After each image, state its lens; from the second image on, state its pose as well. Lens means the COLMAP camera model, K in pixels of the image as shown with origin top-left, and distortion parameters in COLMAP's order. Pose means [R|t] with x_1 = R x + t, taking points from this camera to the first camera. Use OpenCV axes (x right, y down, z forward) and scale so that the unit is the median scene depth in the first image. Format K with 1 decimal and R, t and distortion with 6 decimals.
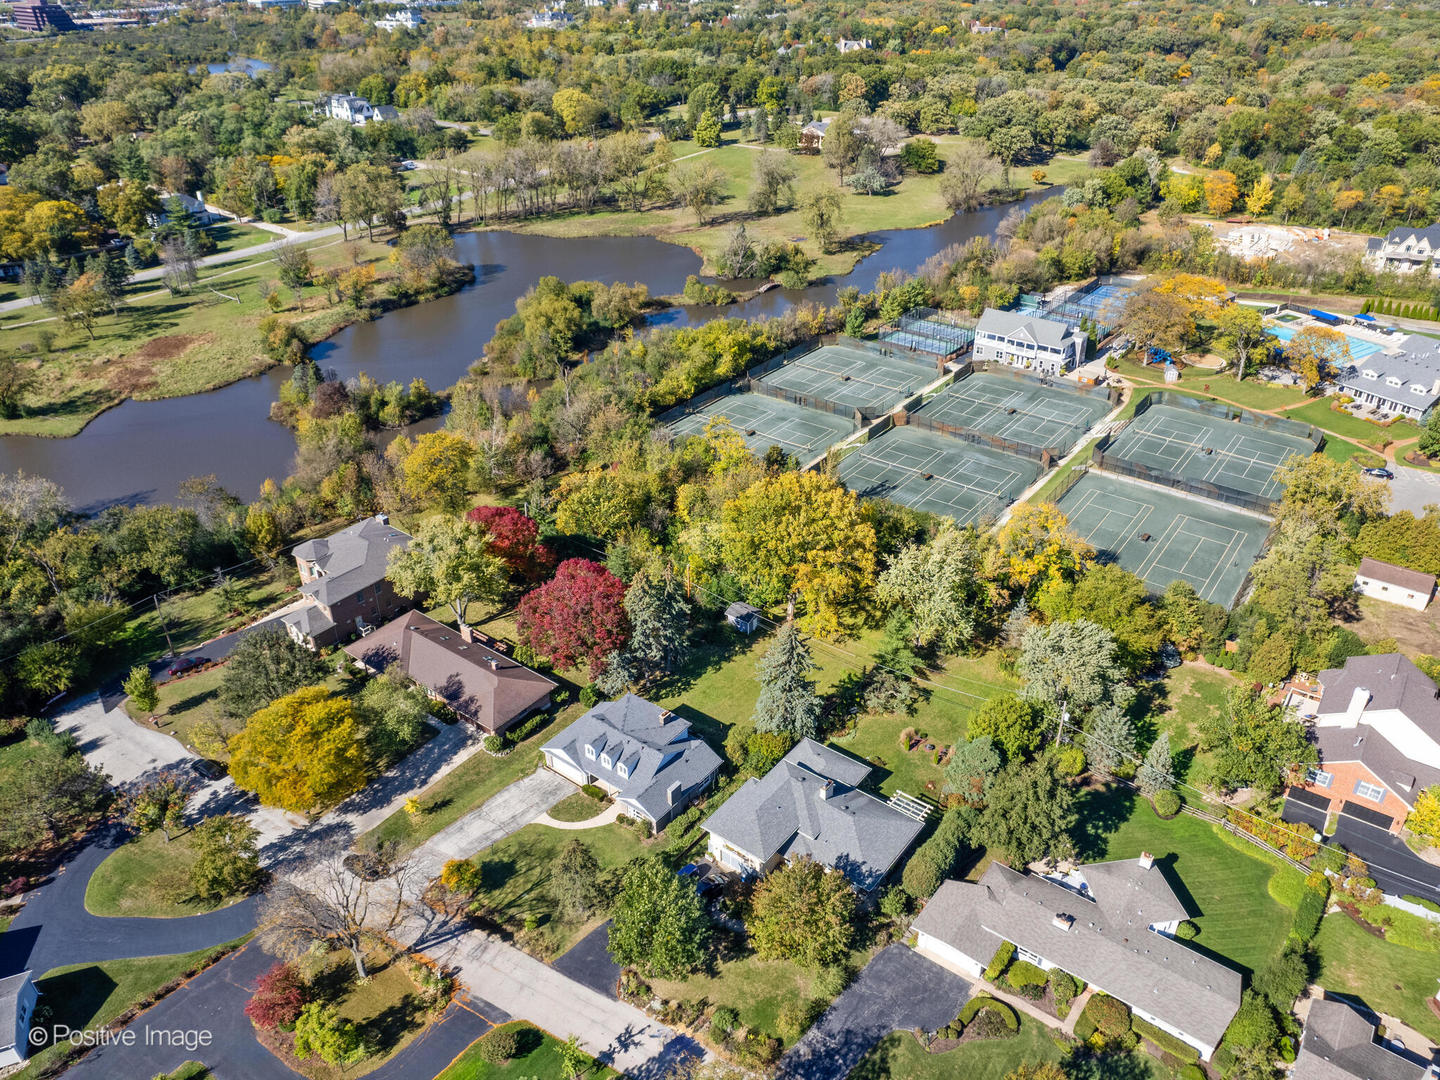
lens RADIAL K [[1026.5, 0, 722.6], [0, 1026.5, 538.3], [0, 0, 1]] dist [-0.050193, 0.016891]
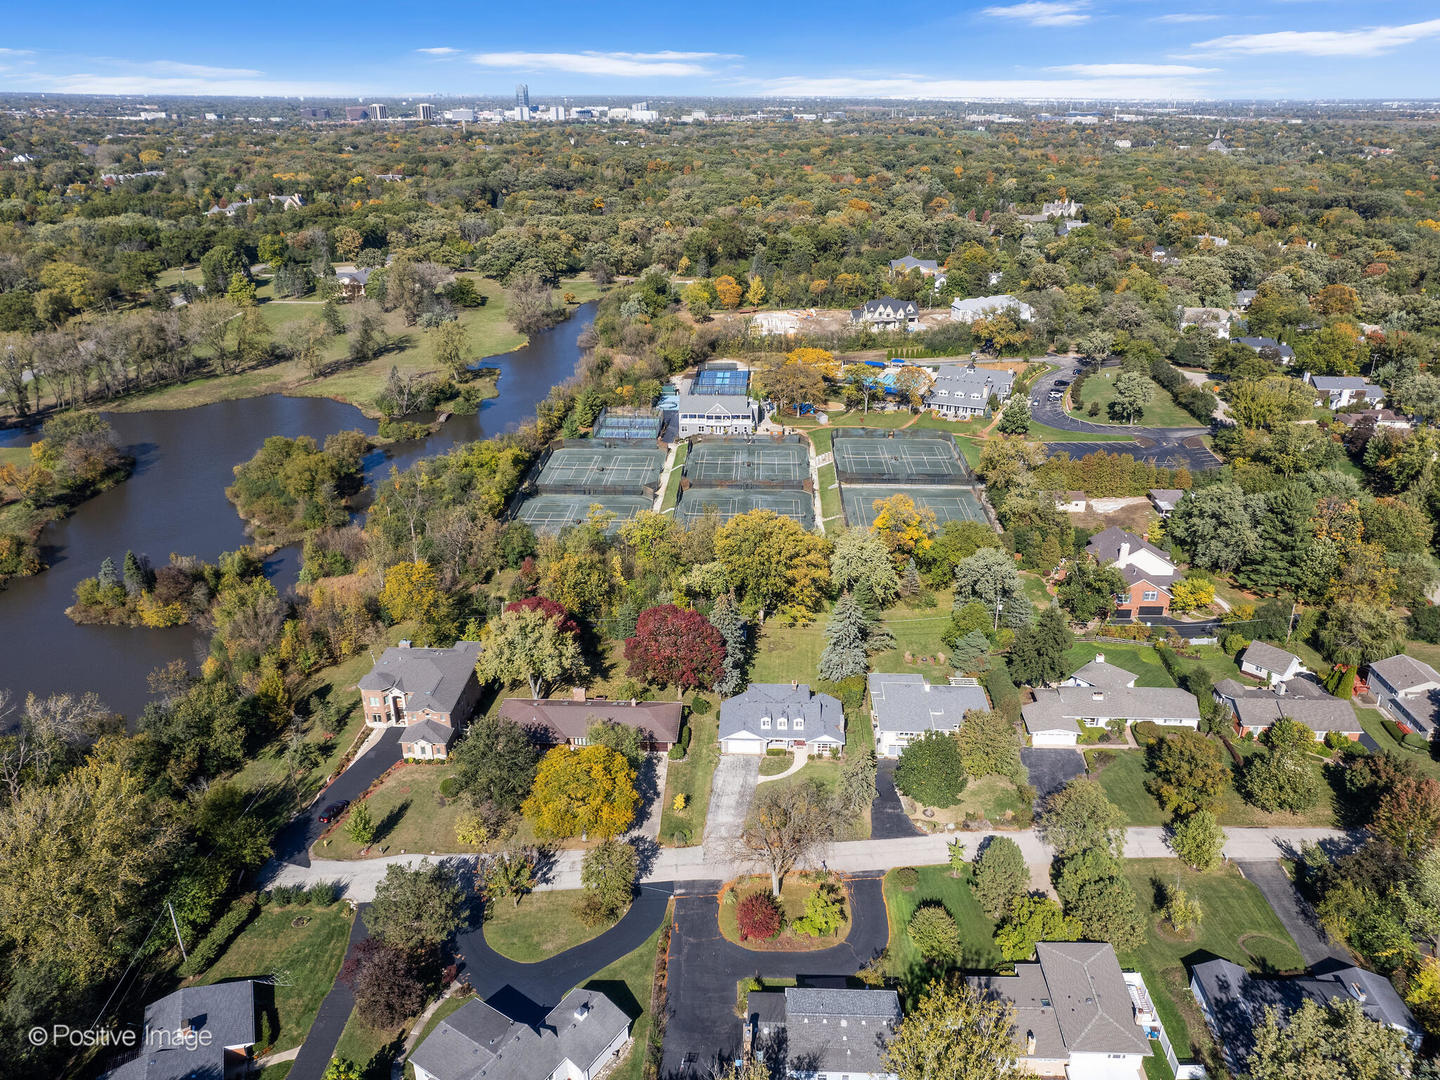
lens RADIAL K [[1026.5, 0, 719.9], [0, 1026.5, 547.2], [0, 0, 1]] dist [-0.050193, 0.016891]
pose [[0.825146, -0.225780, 0.517840, -0.421742], [0.282114, 0.958865, -0.031463, 0.007846], [-0.489435, 0.172051, 0.854899, -0.074870]]
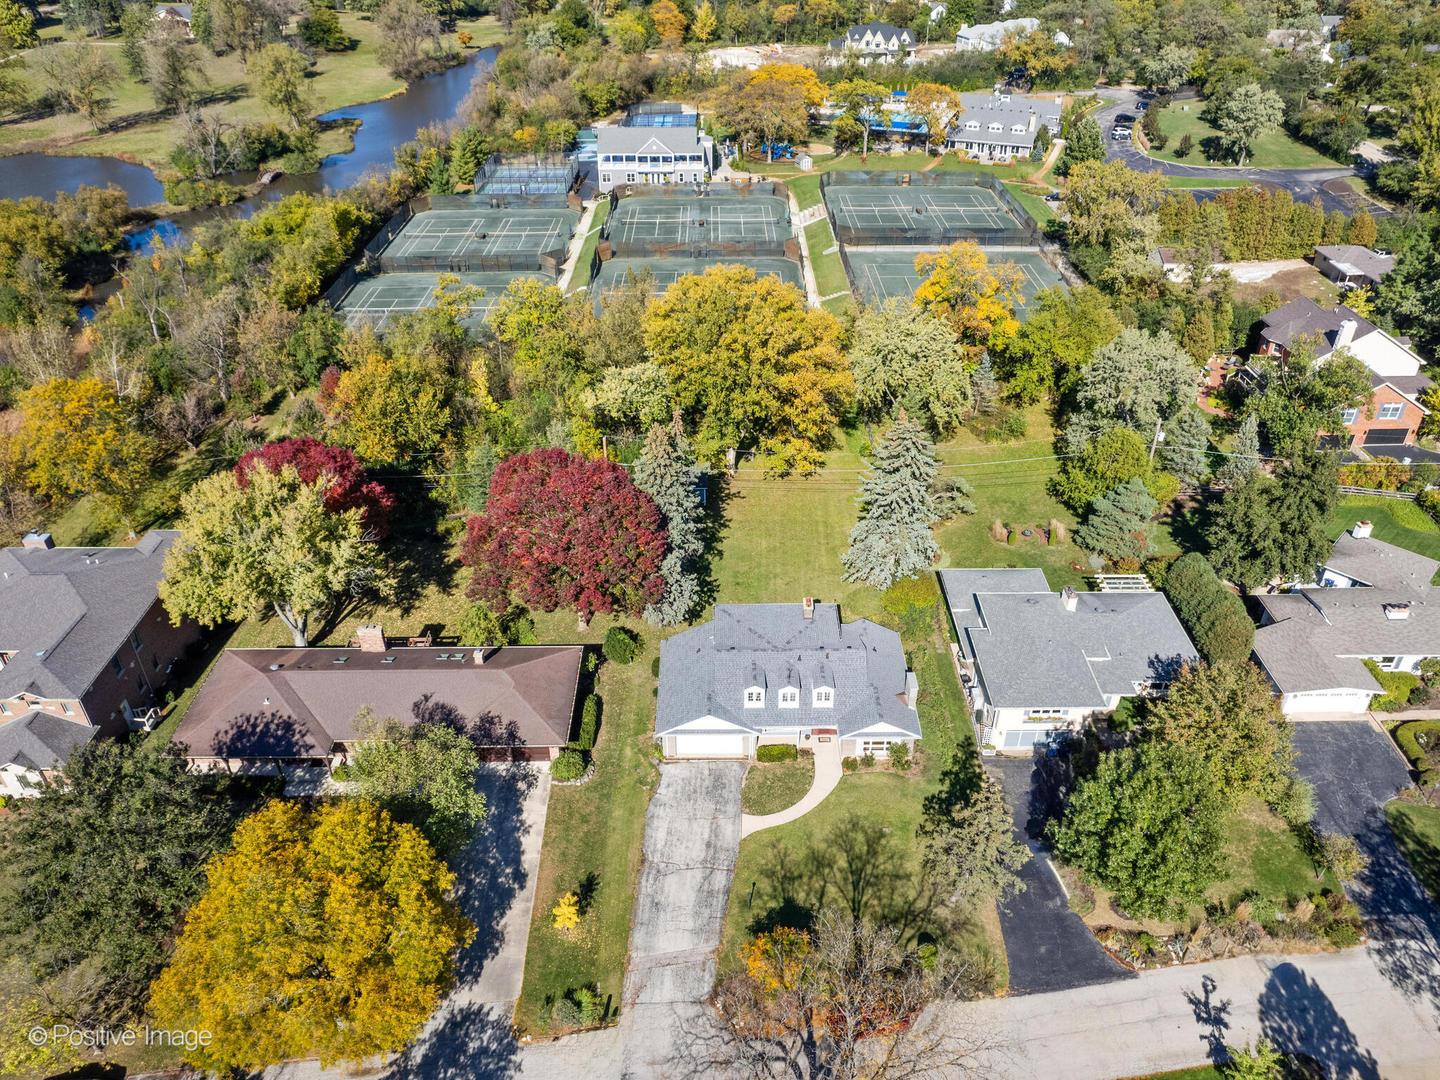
lens RADIAL K [[1026.5, 0, 726.5], [0, 1026.5, 542.5], [0, 0, 1]] dist [-0.050193, 0.016891]
pose [[0.792030, -0.334960, 0.510383, -0.224475], [0.303431, 0.941448, 0.146990, 0.010727], [-0.529734, 0.038446, 0.847292, 0.243343]]
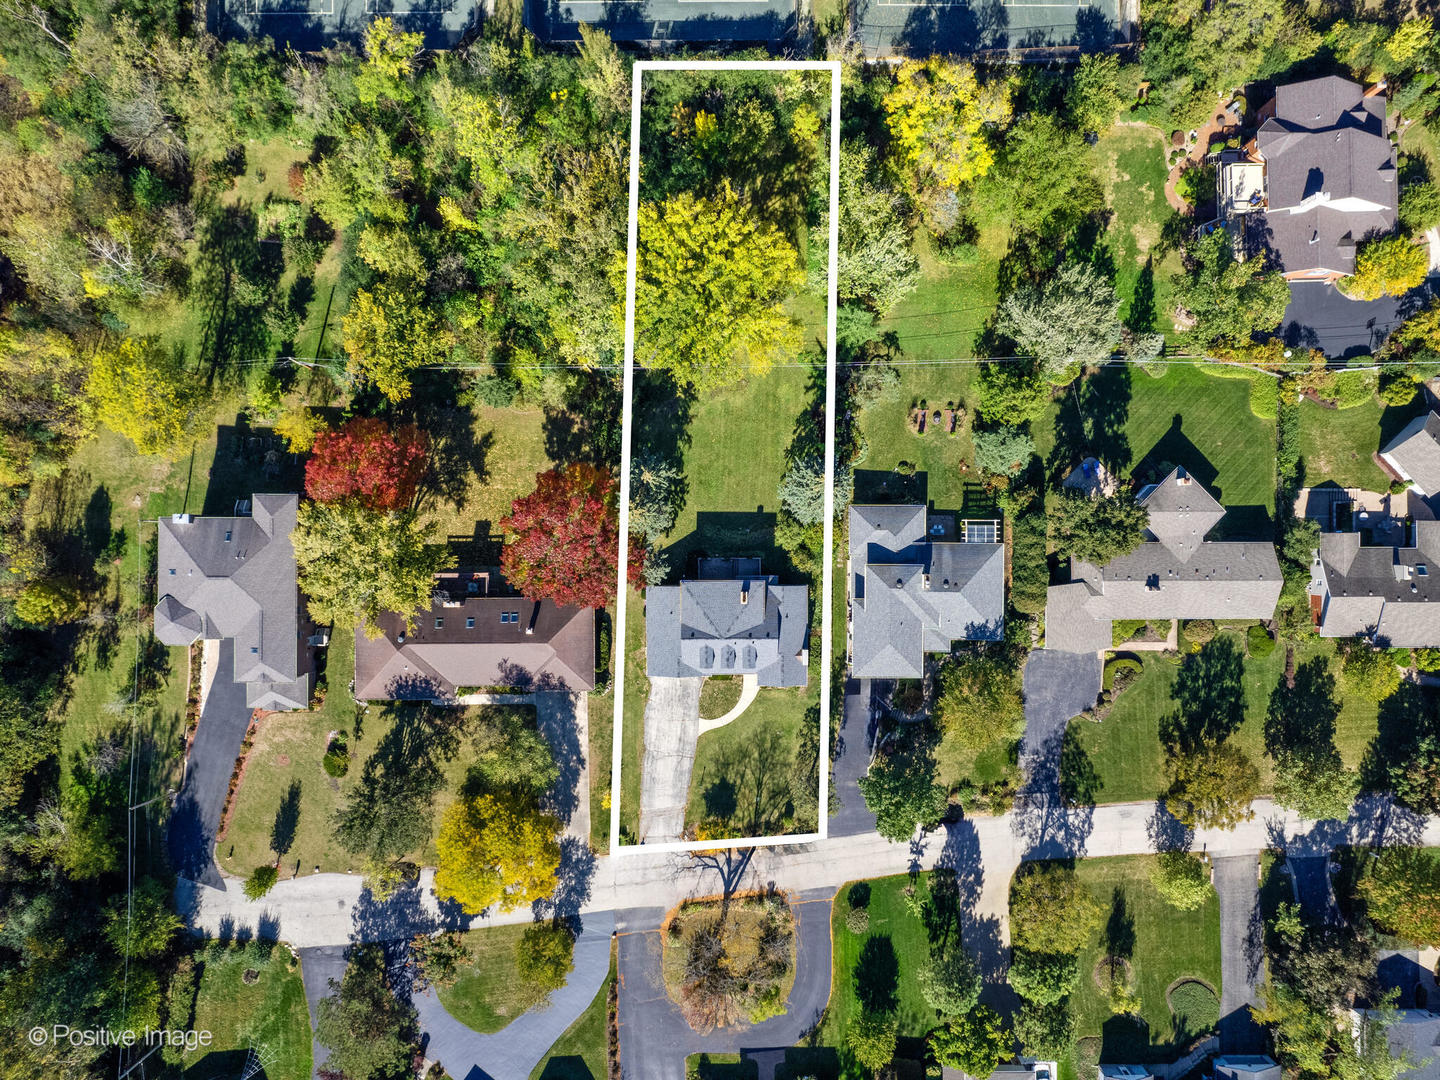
lens RADIAL K [[1026.5, 0, 742.9], [0, 1026.5, 537.2], [0, 0, 1]] dist [-0.050193, 0.016891]
pose [[0.796904, -0.603990, 0.011866, -0.017964], [0.304745, 0.418884, 0.855375, -0.369568], [-0.521608, -0.678036, 0.517873, 0.277489]]
